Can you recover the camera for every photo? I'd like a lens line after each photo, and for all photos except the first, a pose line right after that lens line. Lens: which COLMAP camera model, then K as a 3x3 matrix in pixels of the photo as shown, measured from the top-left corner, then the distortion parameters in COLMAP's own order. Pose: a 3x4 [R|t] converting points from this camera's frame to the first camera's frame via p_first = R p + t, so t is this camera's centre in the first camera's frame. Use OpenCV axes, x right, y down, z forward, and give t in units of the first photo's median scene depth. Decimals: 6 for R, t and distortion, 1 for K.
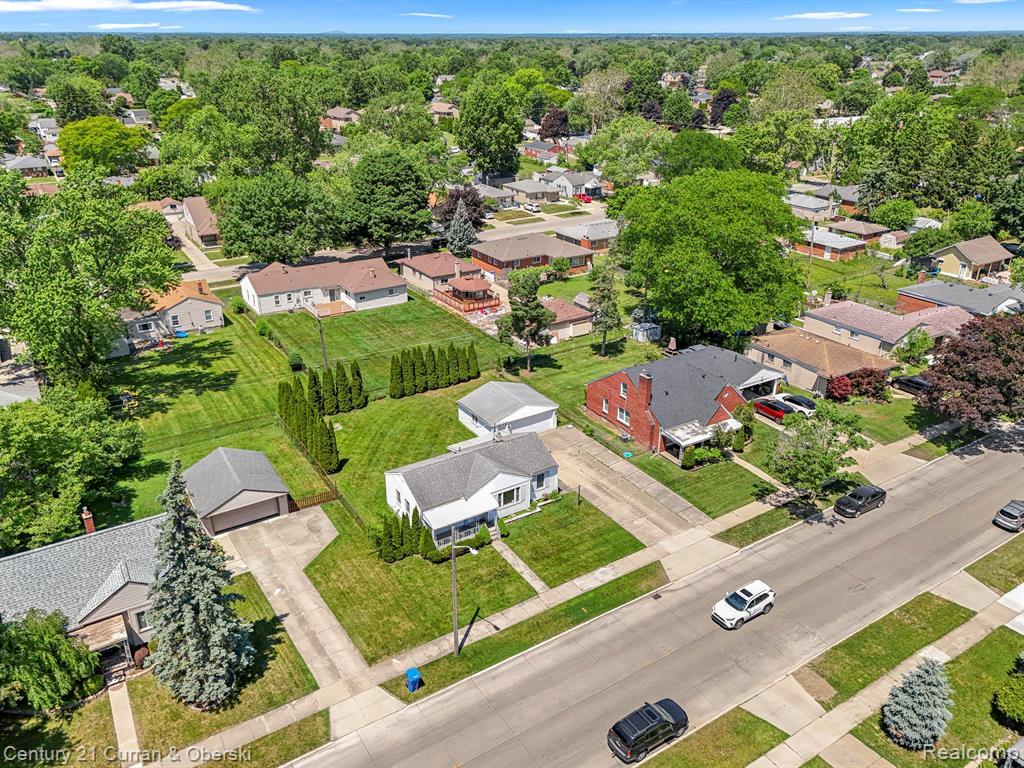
lens RADIAL K [[758.7, 0, 511.3], [0, 758.7, 400.3], [0, 0, 1]] dist [0.087973, -0.084321]
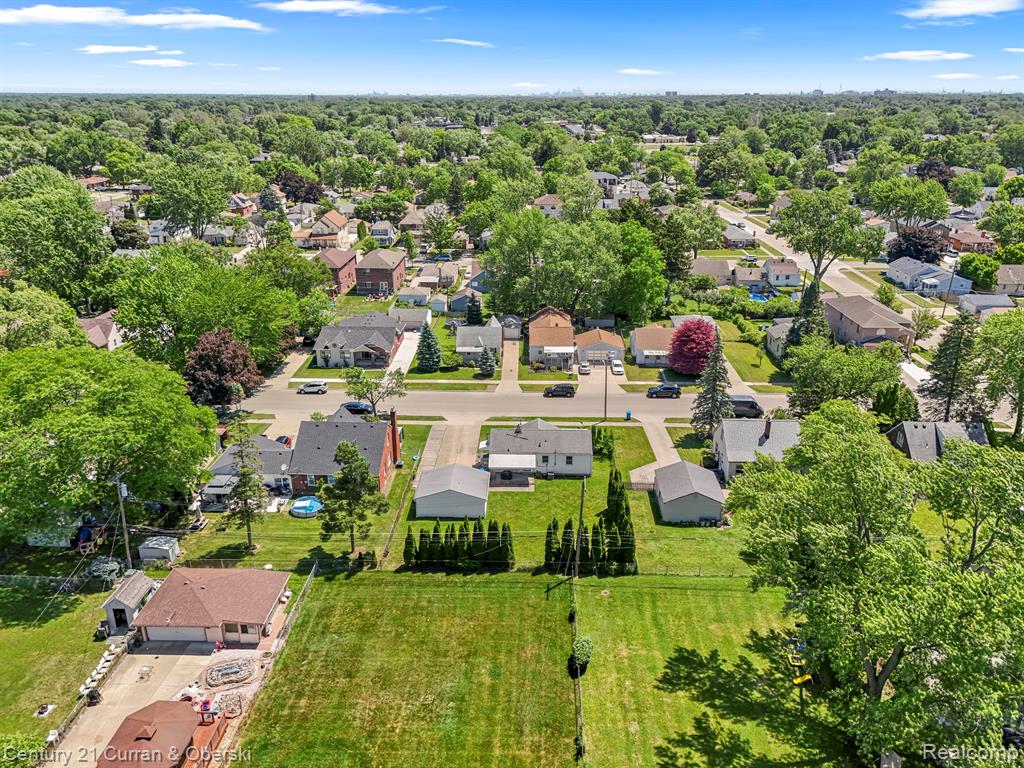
lens RADIAL K [[744.0, 0, 516.5], [0, 744.0, 396.7], [0, 0, 1]] dist [0.079969, -0.077083]
pose [[-0.828217, -0.212315, 0.518632, -0.686926], [0.235949, 0.707320, 0.666353, -0.878668], [-0.508316, 0.674256, -0.535719, 1.576993]]
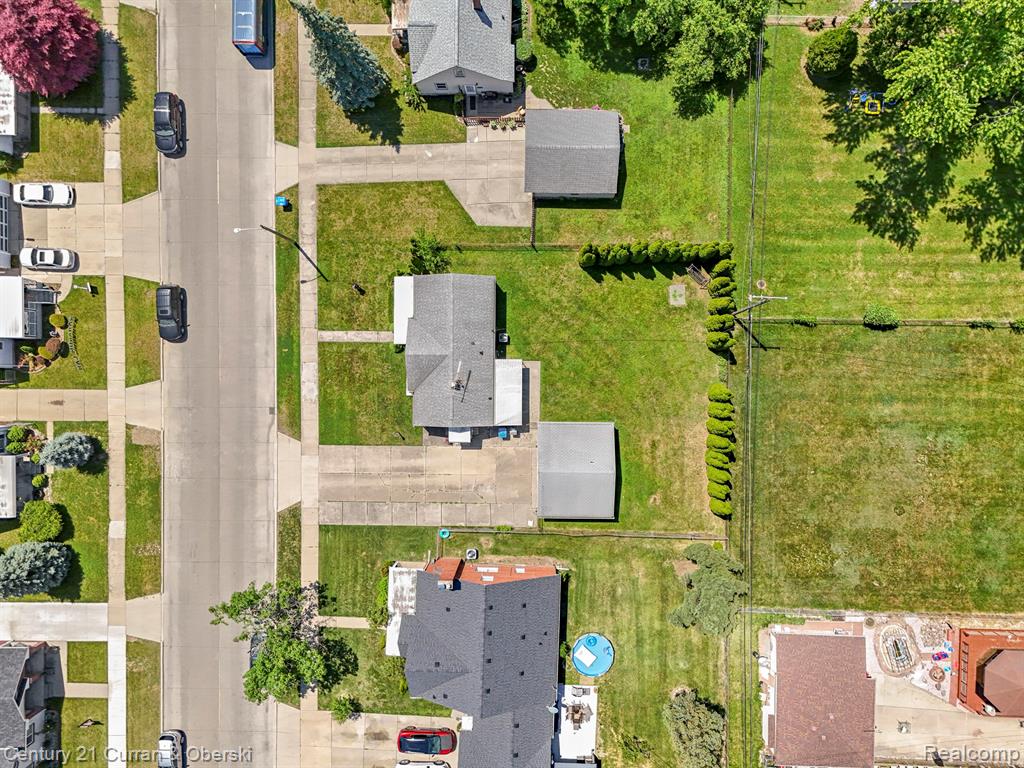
lens RADIAL K [[744.0, 0, 516.5], [0, 744.0, 396.7], [0, 0, 1]] dist [0.079969, -0.077083]
pose [[-0.546402, 0.836558, 0.040186, -0.077448], [-0.324514, -0.255704, 0.910662, -0.770044], [0.772098, 0.484547, 0.411193, 0.610576]]
